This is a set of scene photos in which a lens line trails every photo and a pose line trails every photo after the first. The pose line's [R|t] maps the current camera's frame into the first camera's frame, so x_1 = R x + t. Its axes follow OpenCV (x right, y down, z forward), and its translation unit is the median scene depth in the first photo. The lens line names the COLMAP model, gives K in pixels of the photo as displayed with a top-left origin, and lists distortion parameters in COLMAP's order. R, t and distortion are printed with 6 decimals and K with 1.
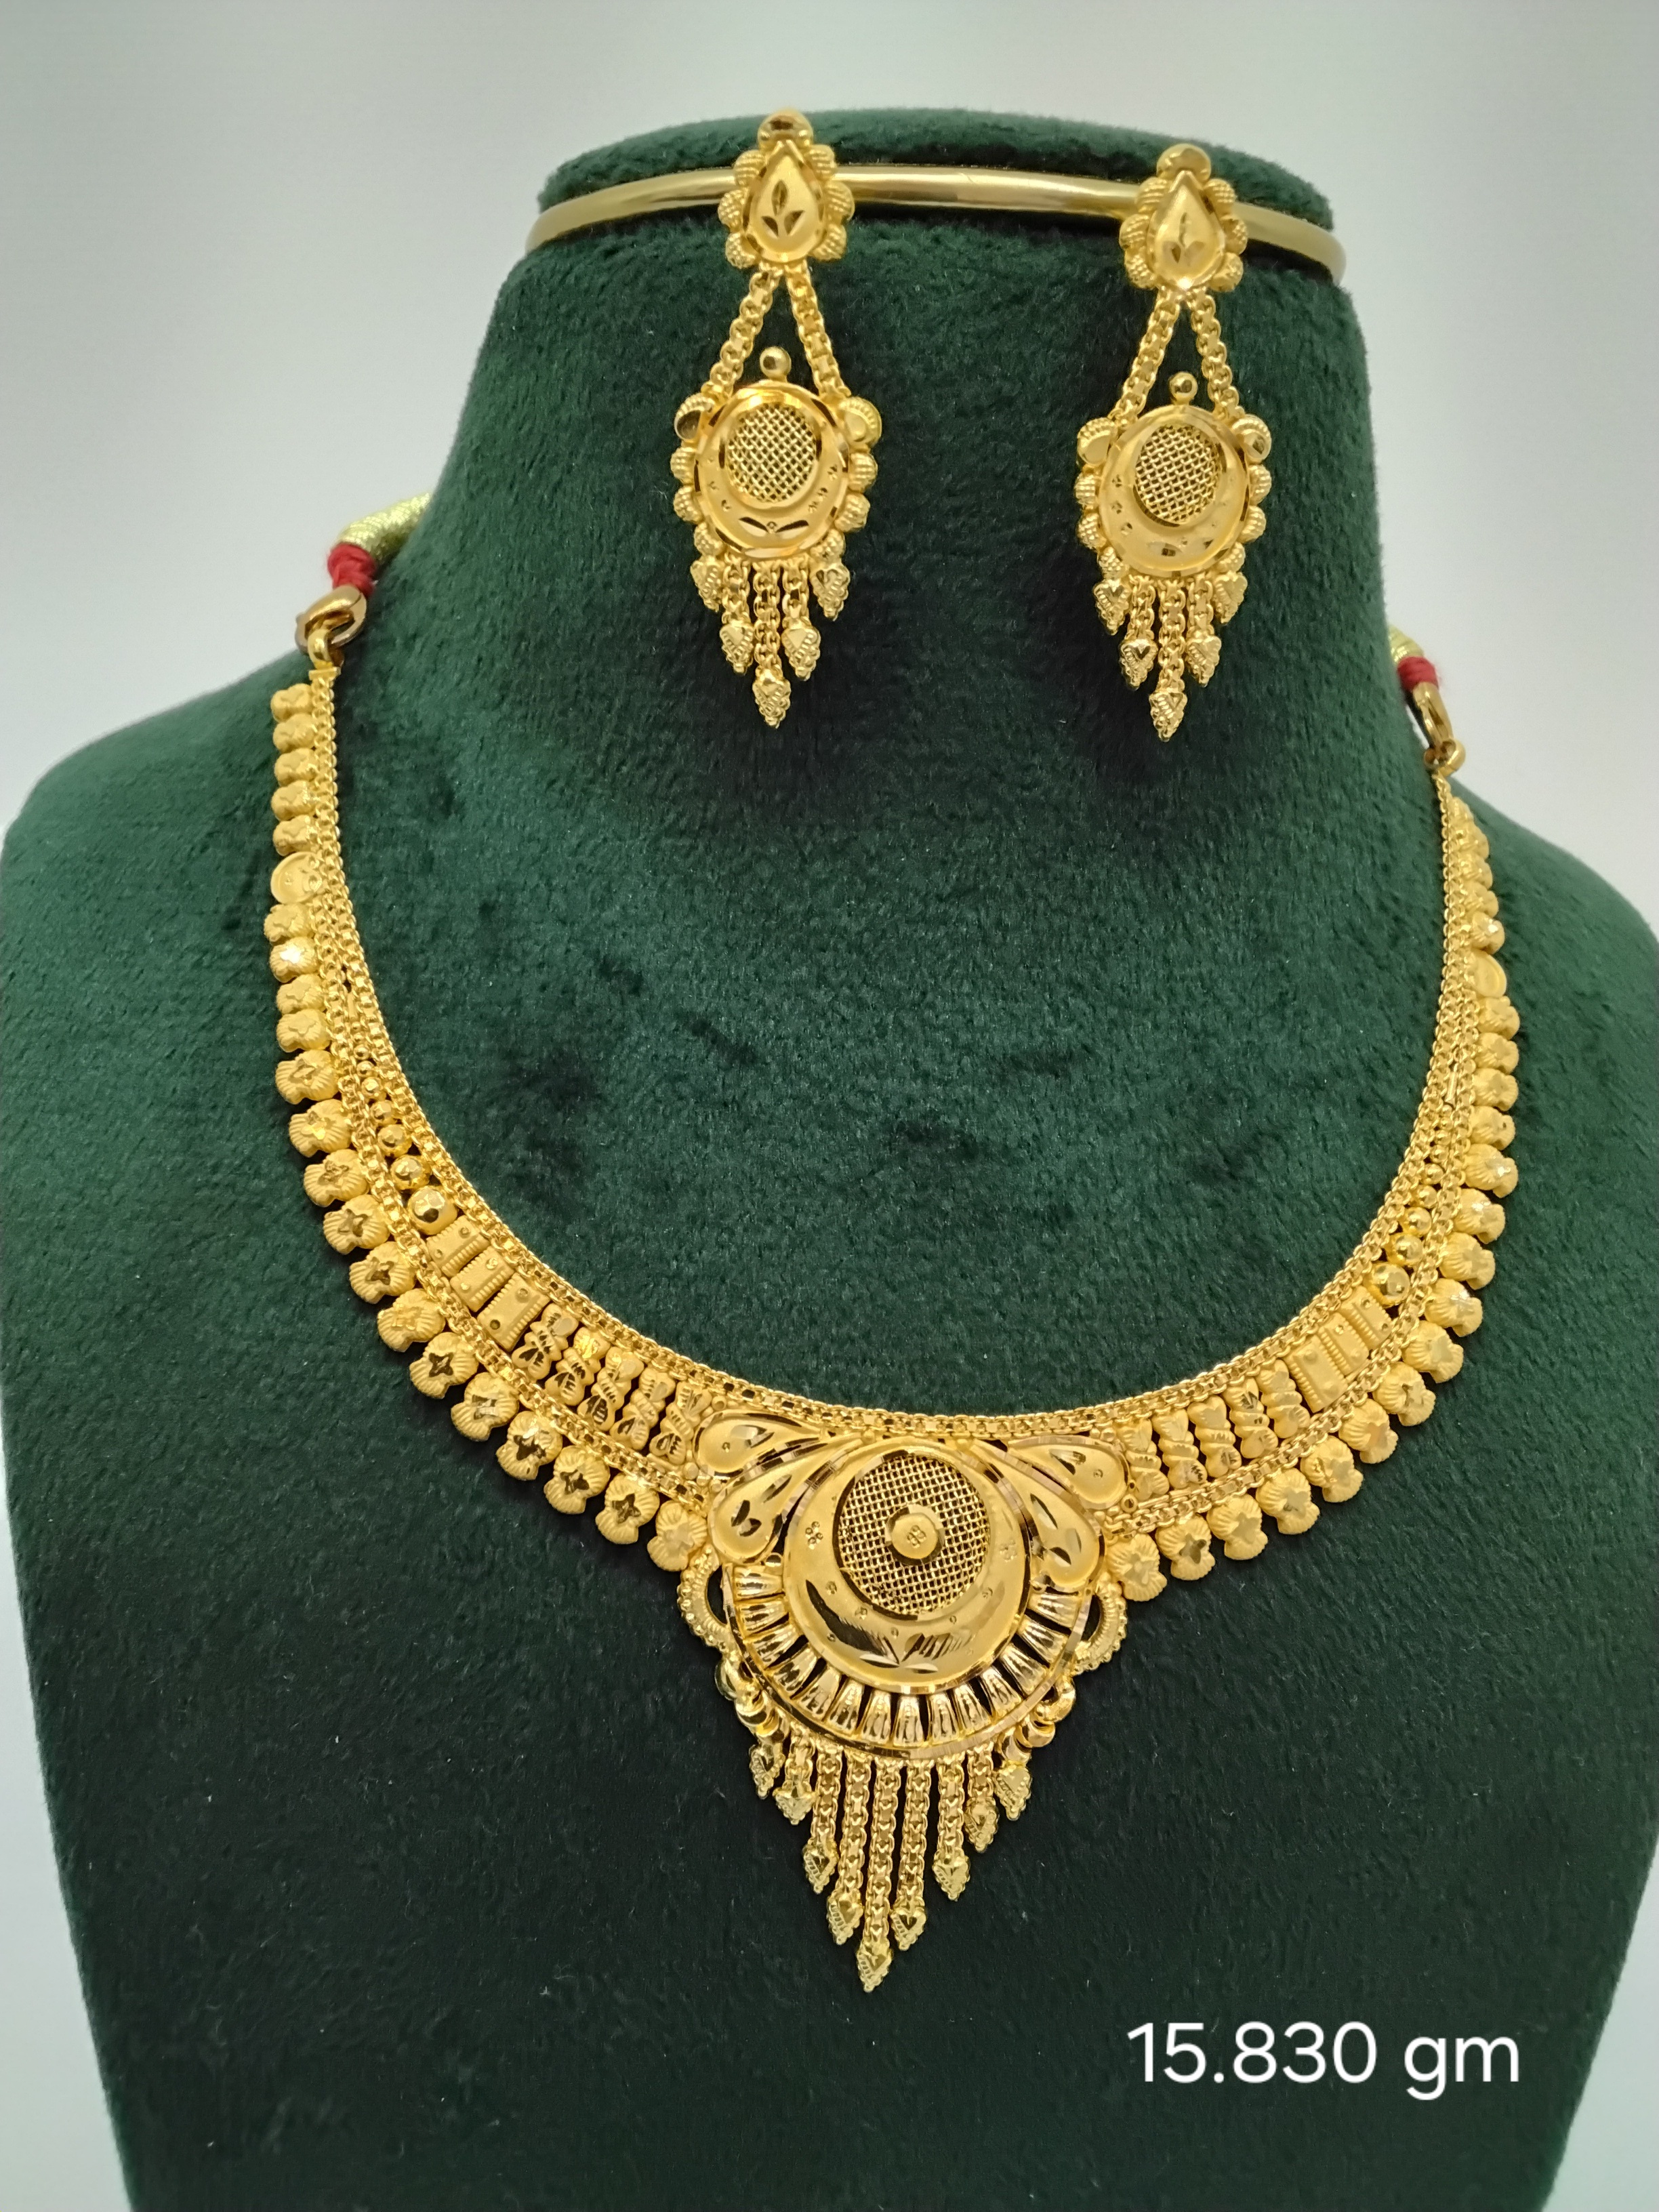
lens RADIAL K [[1798.2, 0, 818.6], [0, 1798.2, 1094.6], [0, 0, 1]] dist [0.121470, -0.214977]
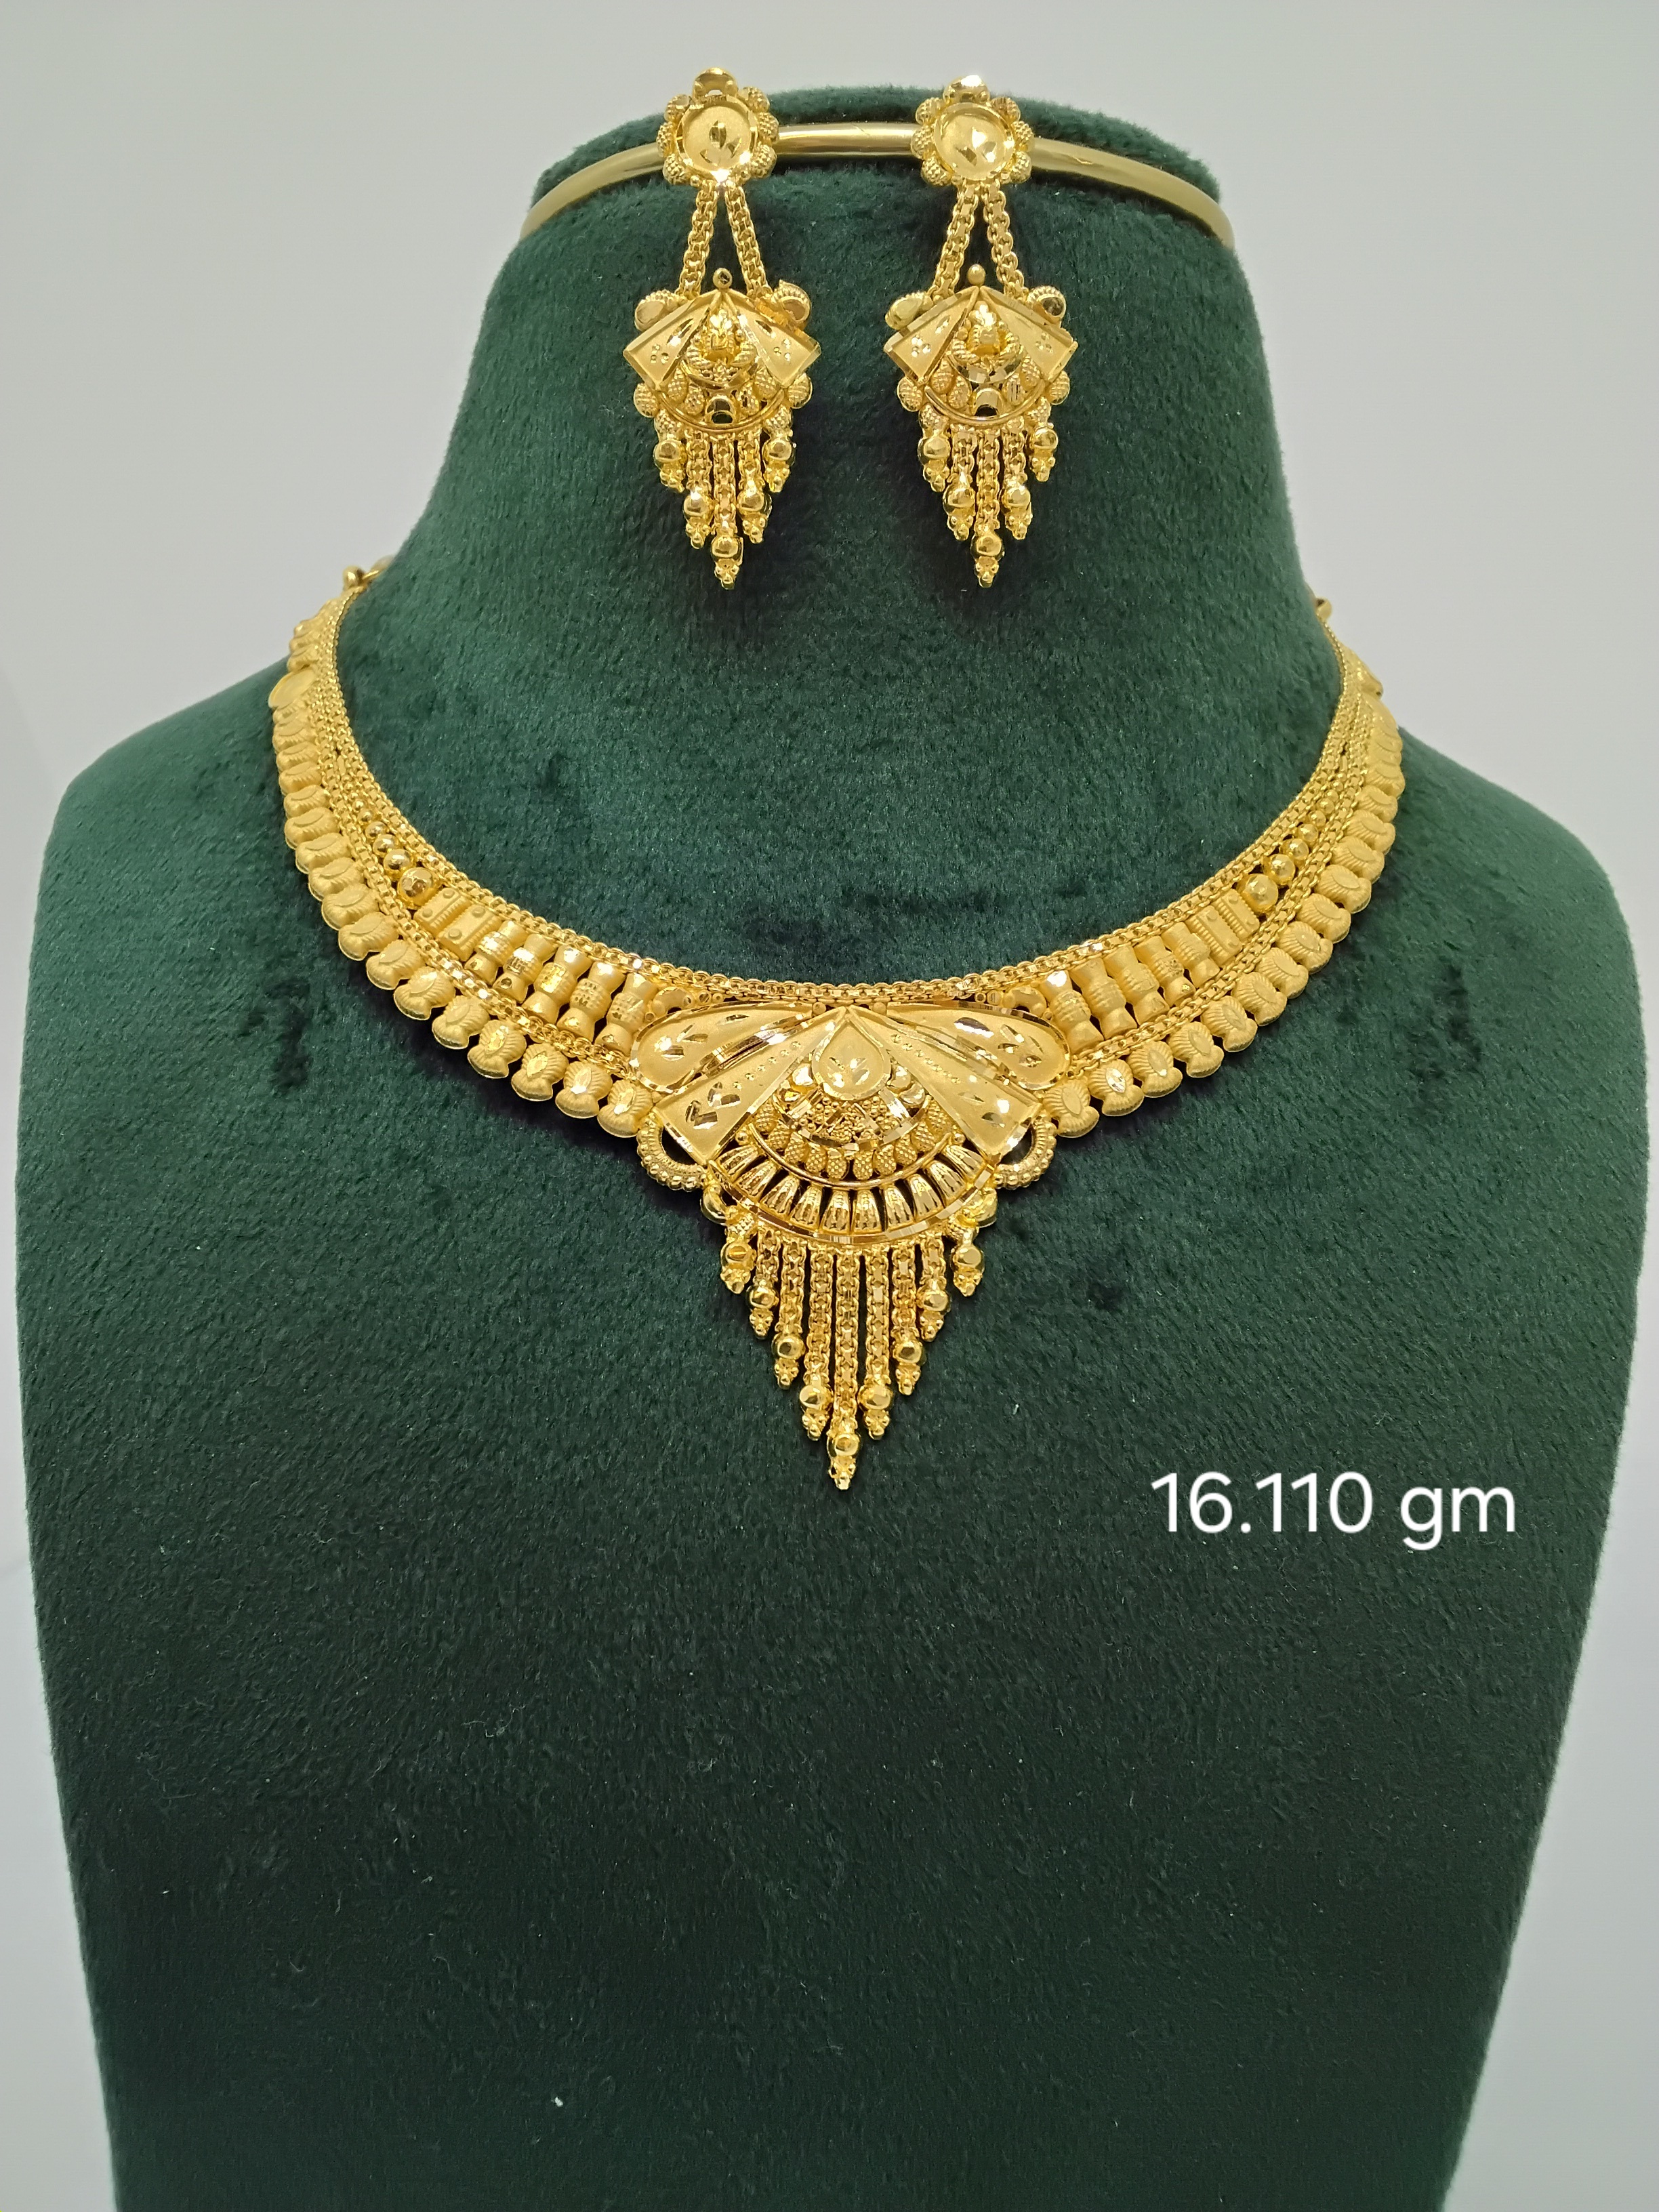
lens RADIAL K [[1798.2, 0, 818.6], [0, 1798.2, 1094.6], [0, 0, 1]] dist [0.121470, -0.214977]
pose [[0.996768, -0.016738, -0.078568, 0.127039], [0.005752, 0.990412, -0.138023, 0.252623], [0.080125, 0.137125, 0.987308, -0.066932]]
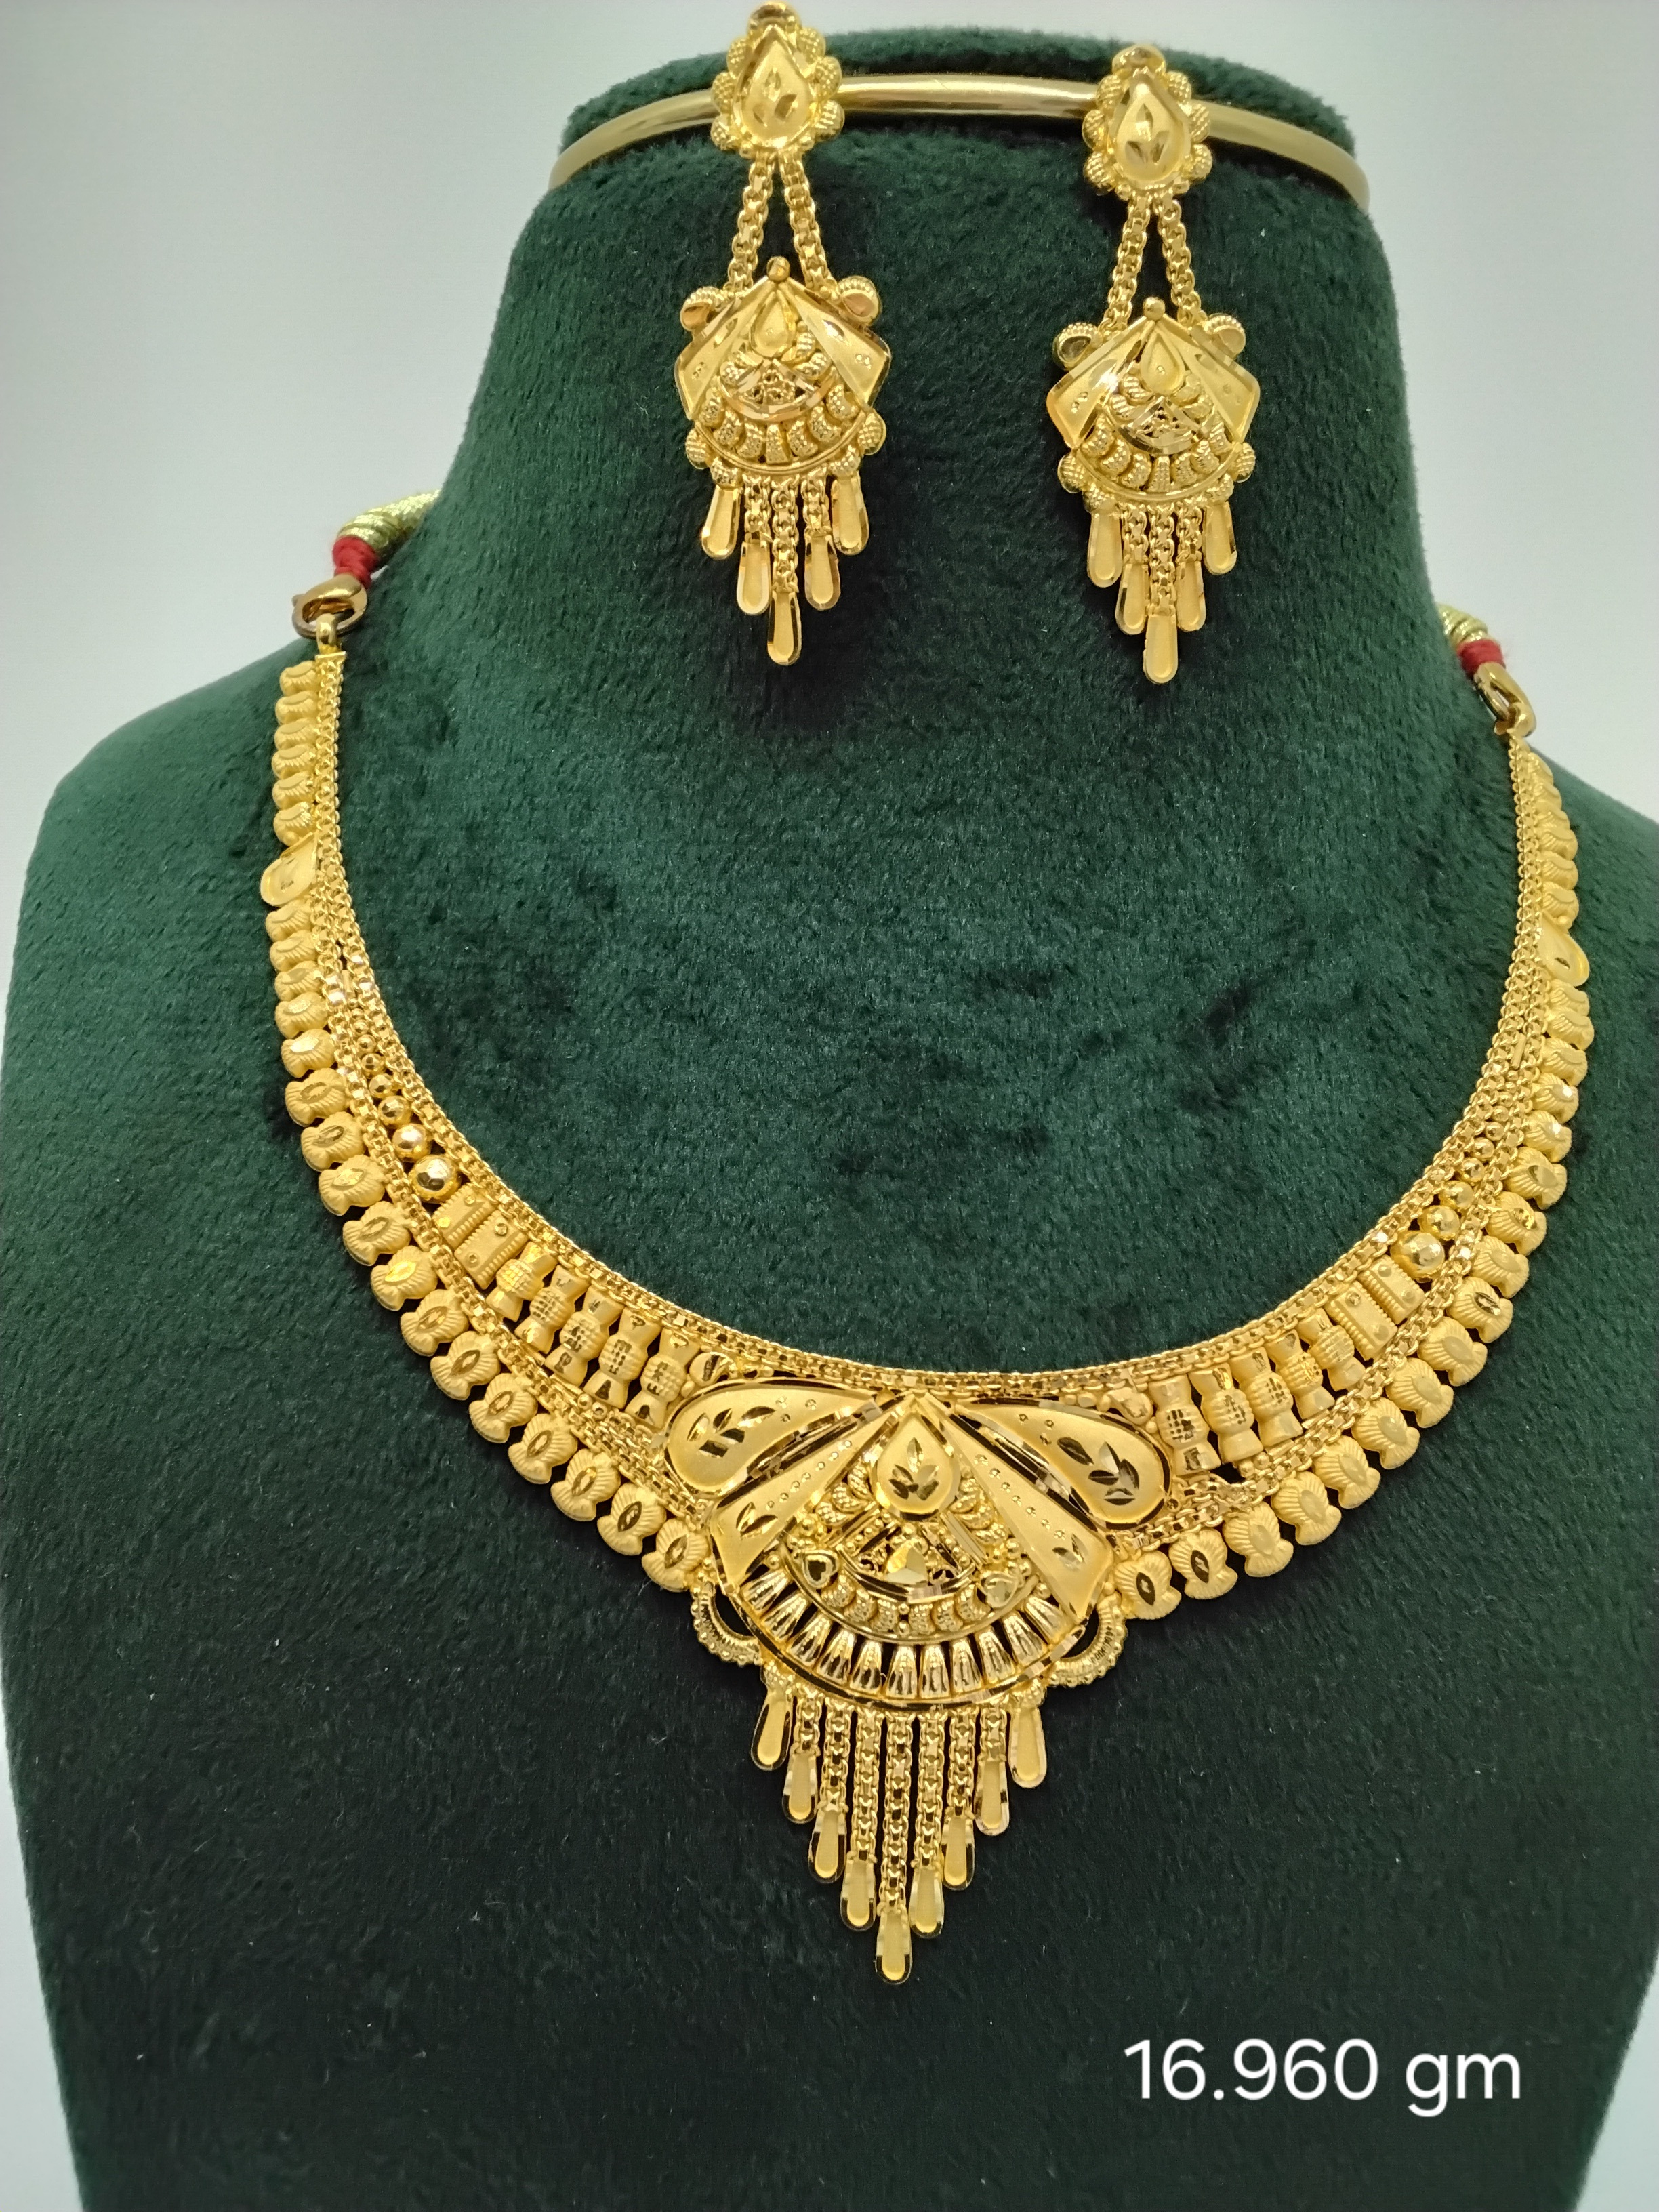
lens RADIAL K [[1798.2, 0, 818.6], [0, 1798.2, 1094.6], [0, 0, 1]] dist [0.121470, -0.214977]
pose [[0.993854, 0.014971, -0.109678, 0.124004], [-0.020984, 0.998327, -0.053876, 0.097704], [0.108688, 0.055847, 0.992506, 0.031601]]
